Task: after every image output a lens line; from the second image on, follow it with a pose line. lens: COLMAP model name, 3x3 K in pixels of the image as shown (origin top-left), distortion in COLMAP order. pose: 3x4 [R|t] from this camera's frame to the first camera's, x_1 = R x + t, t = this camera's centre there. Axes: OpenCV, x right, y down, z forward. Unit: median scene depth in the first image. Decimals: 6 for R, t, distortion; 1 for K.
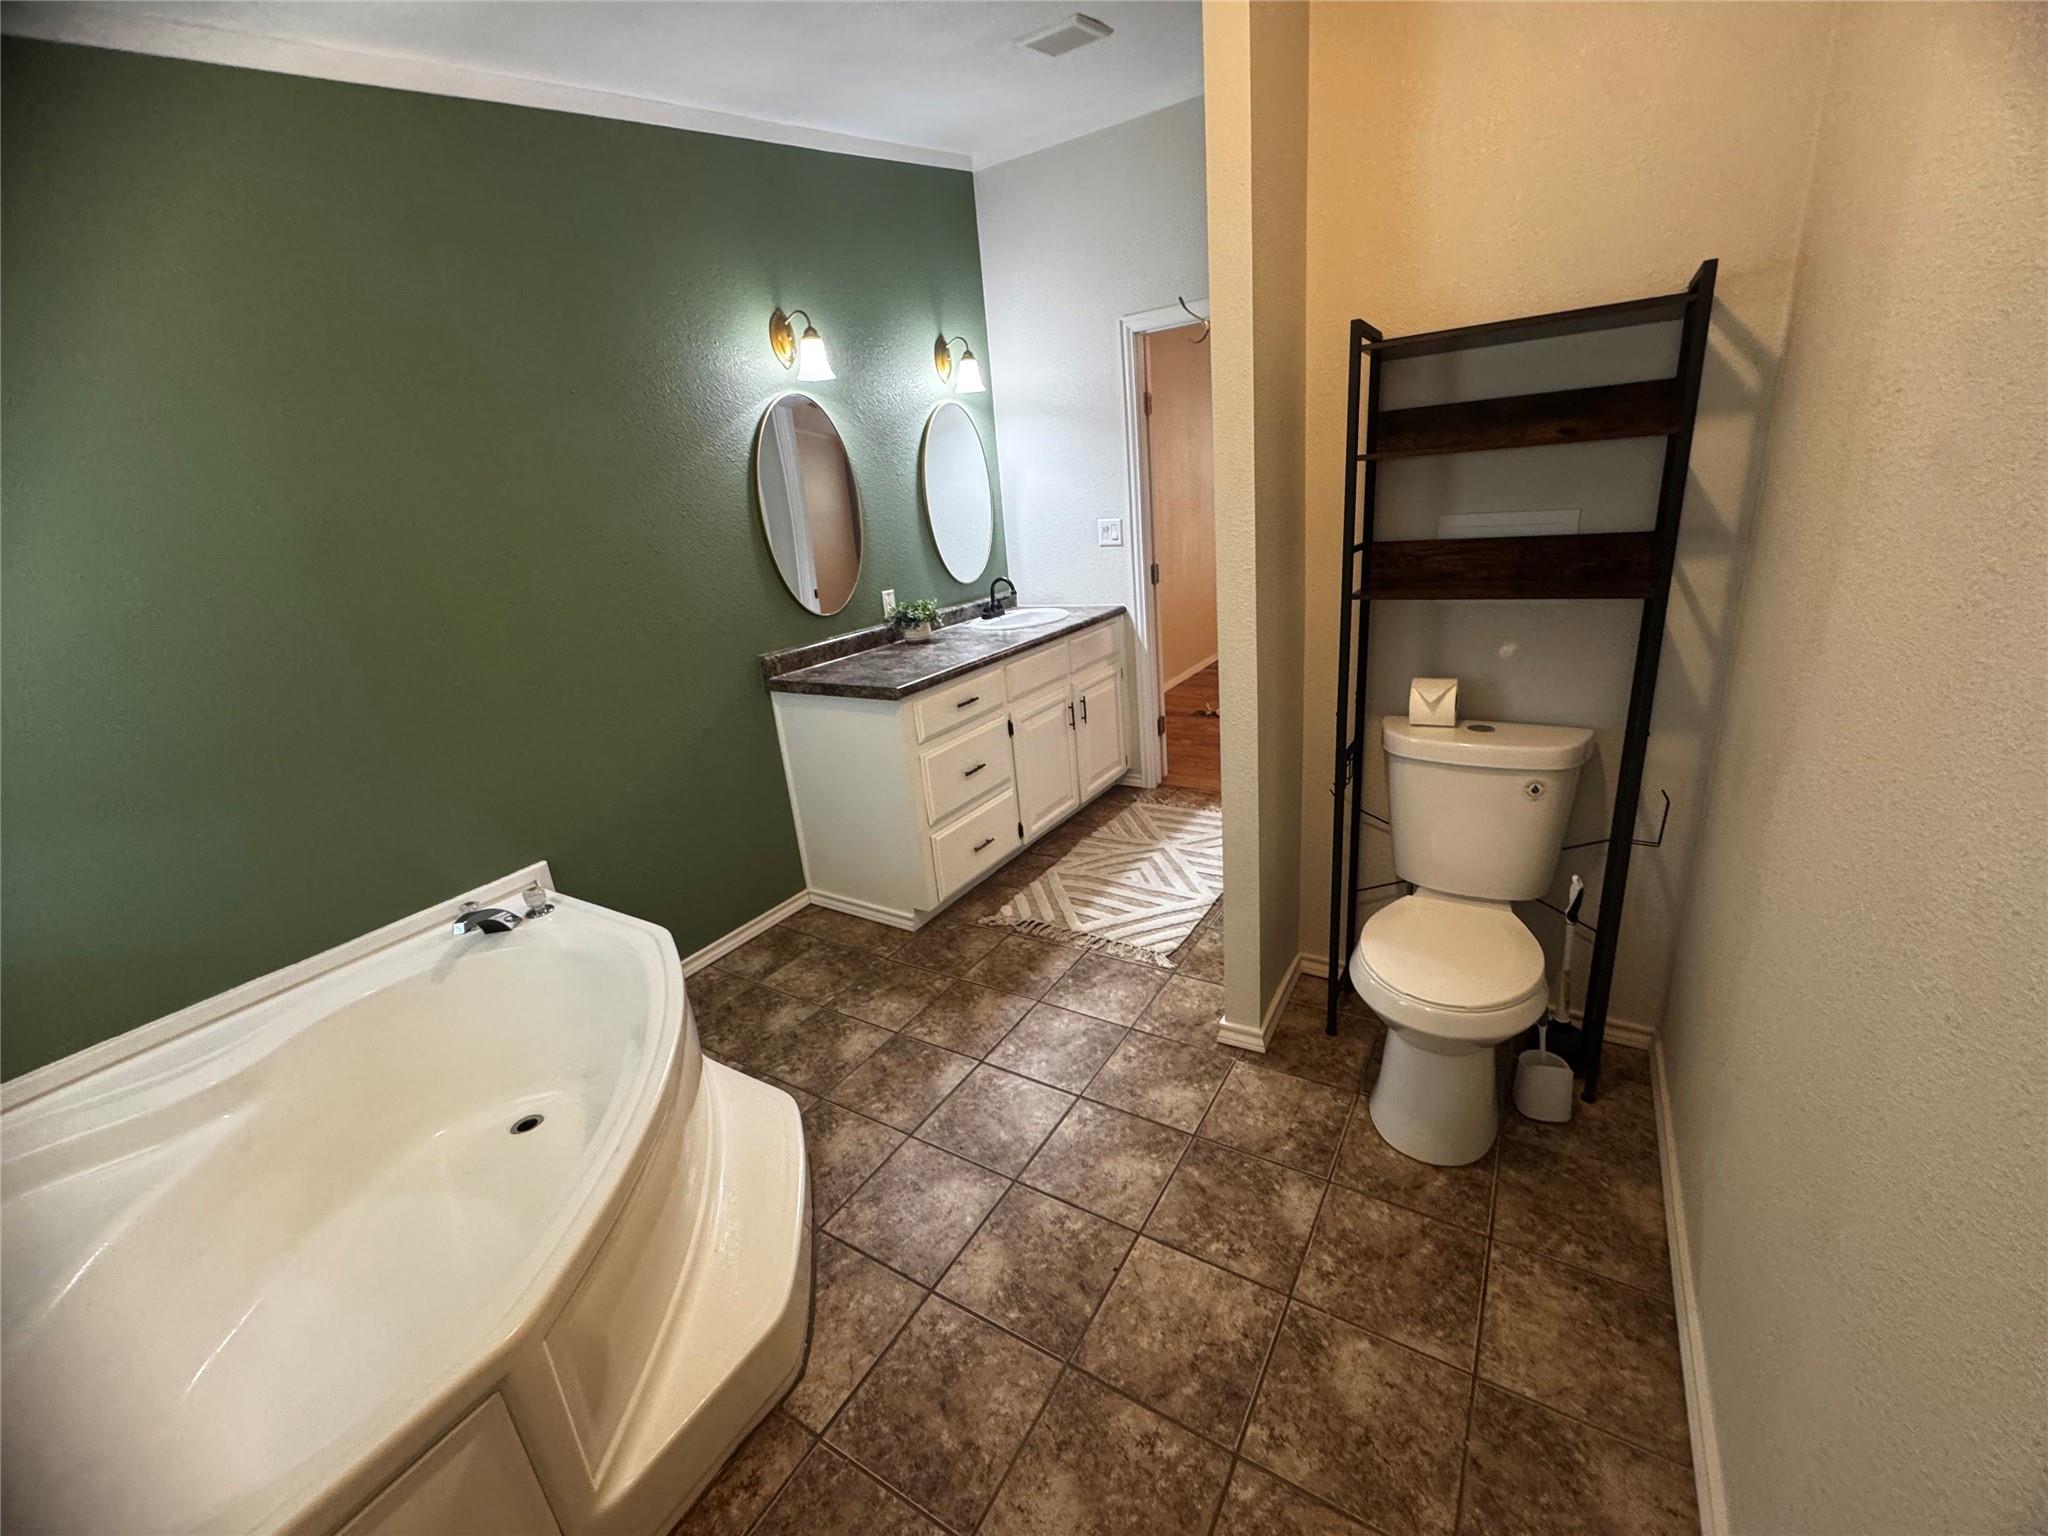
lens RADIAL K [[832.5, 0, 1024.0], [0, 832.5, 768.0], [0, 0, 1]] dist [-0.000443, 0.000006]
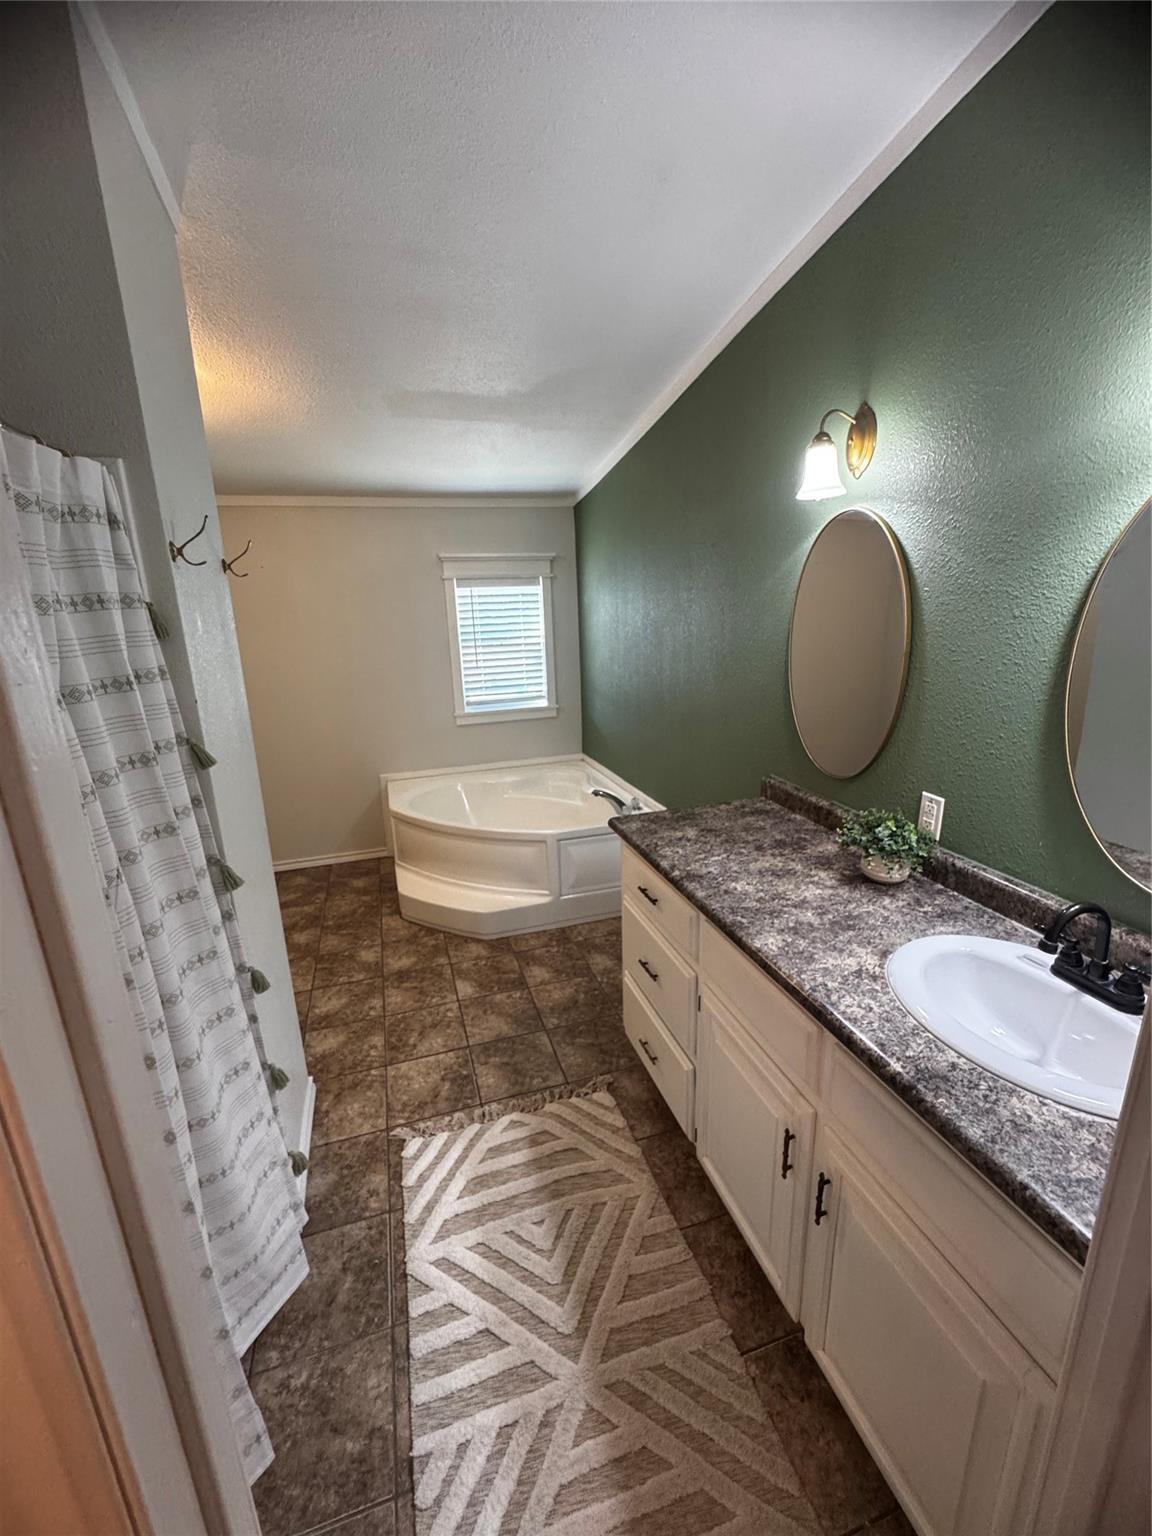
lens RADIAL K [[624.4, 0, 576.0], [0, 624.4, 768.0], [0, 0, 1]] dist [-0.000443, 0.000006]
pose [[-0.640190, 0.304961, -0.705093, 0.402123], [-0.154313, 0.848074, 0.506911, -0.520632], [0.752558, 0.433324, -0.495869, 1.244592]]
